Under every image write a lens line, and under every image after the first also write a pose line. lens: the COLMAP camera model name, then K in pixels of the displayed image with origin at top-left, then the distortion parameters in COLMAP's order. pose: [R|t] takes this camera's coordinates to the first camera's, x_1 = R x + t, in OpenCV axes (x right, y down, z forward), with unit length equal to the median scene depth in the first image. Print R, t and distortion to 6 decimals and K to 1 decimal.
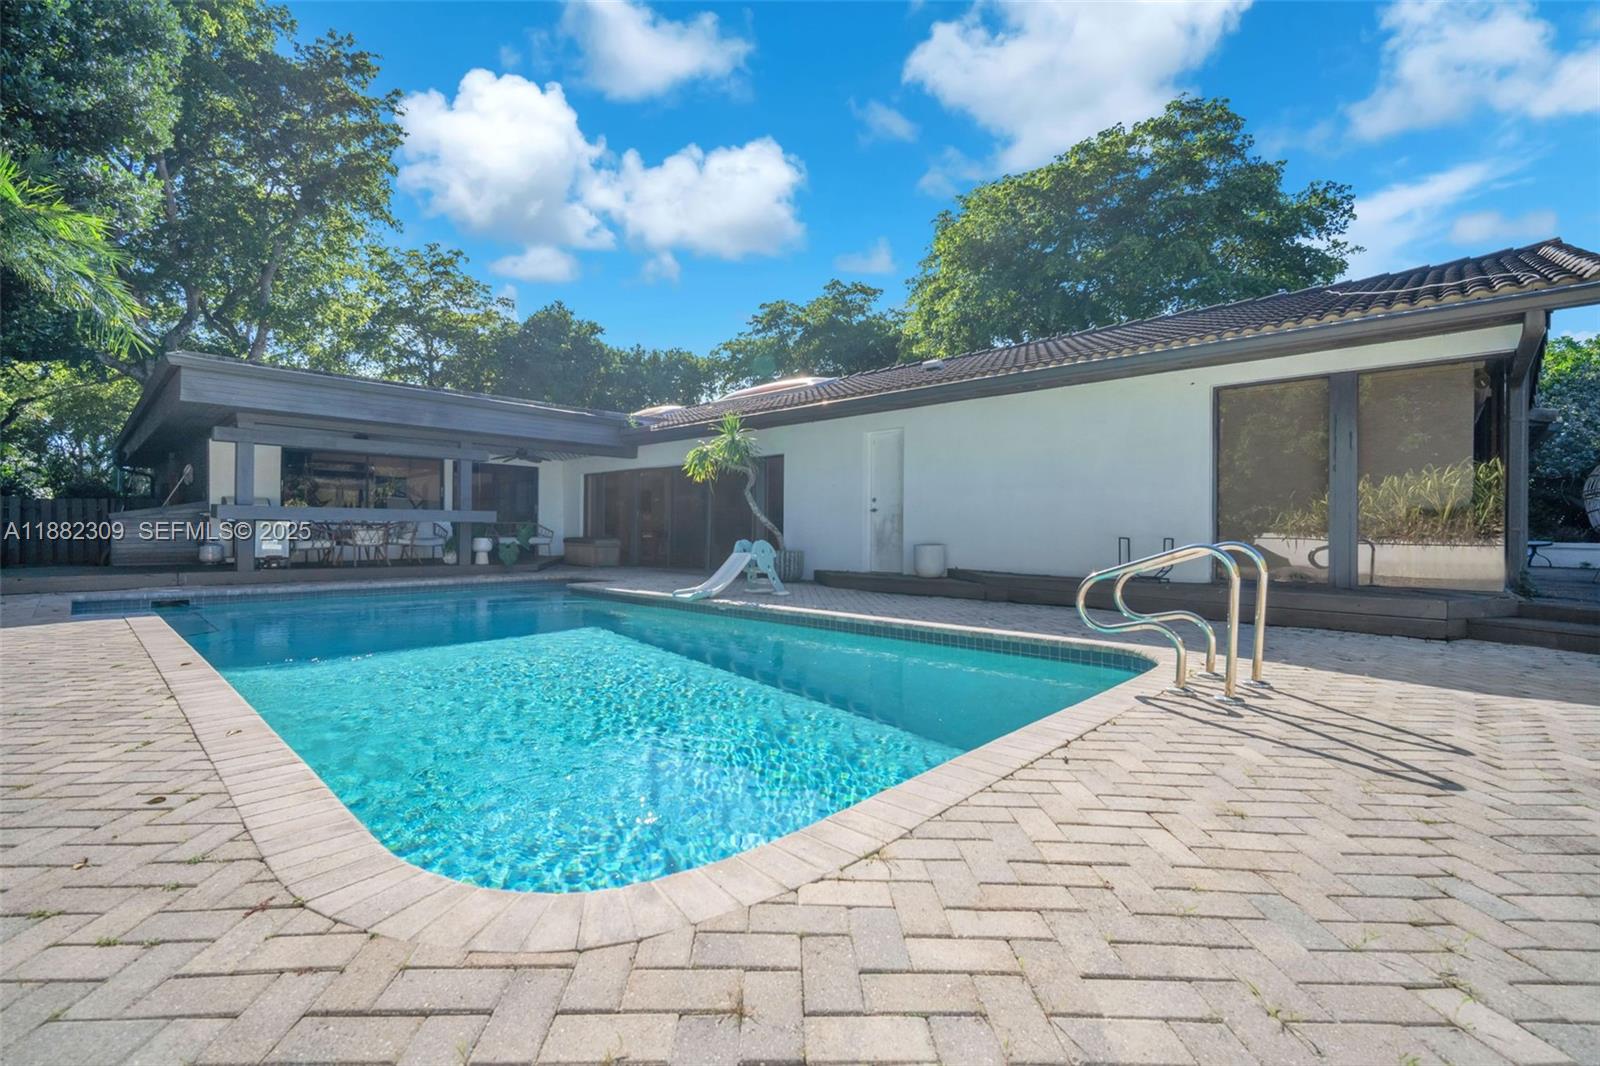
lens RADIAL K [[687.3, 0, 800.0], [0, 687.3, 533.0], [0, 0, 1]] dist [-0.002846, -0.000166]
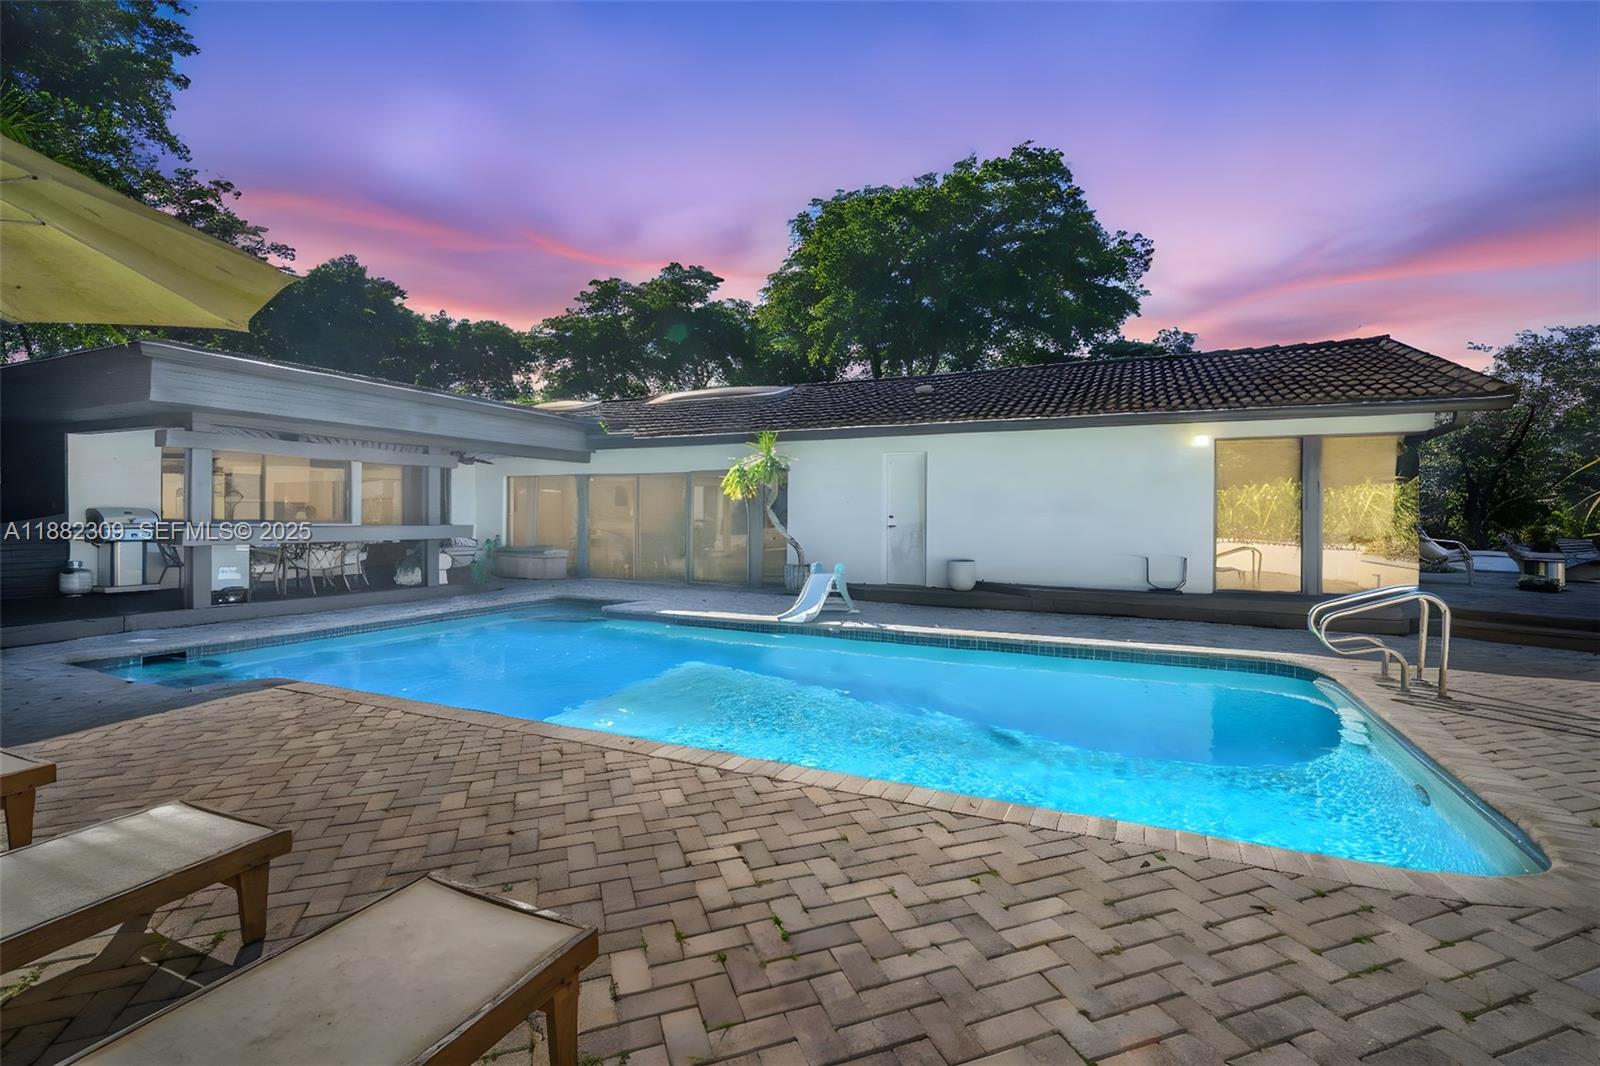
lens RADIAL K [[708.9, 0, 802.4], [0, 708.9, 518.1], [0, 0, 1]] dist [-0.002777, -0.000152]
pose [[0.952539, -0.001686, 0.304413, -0.299025], [0.001760, 0.999998, 0.000030, -0.038040], [-0.304412, 0.000508, 0.952540, -0.008413]]
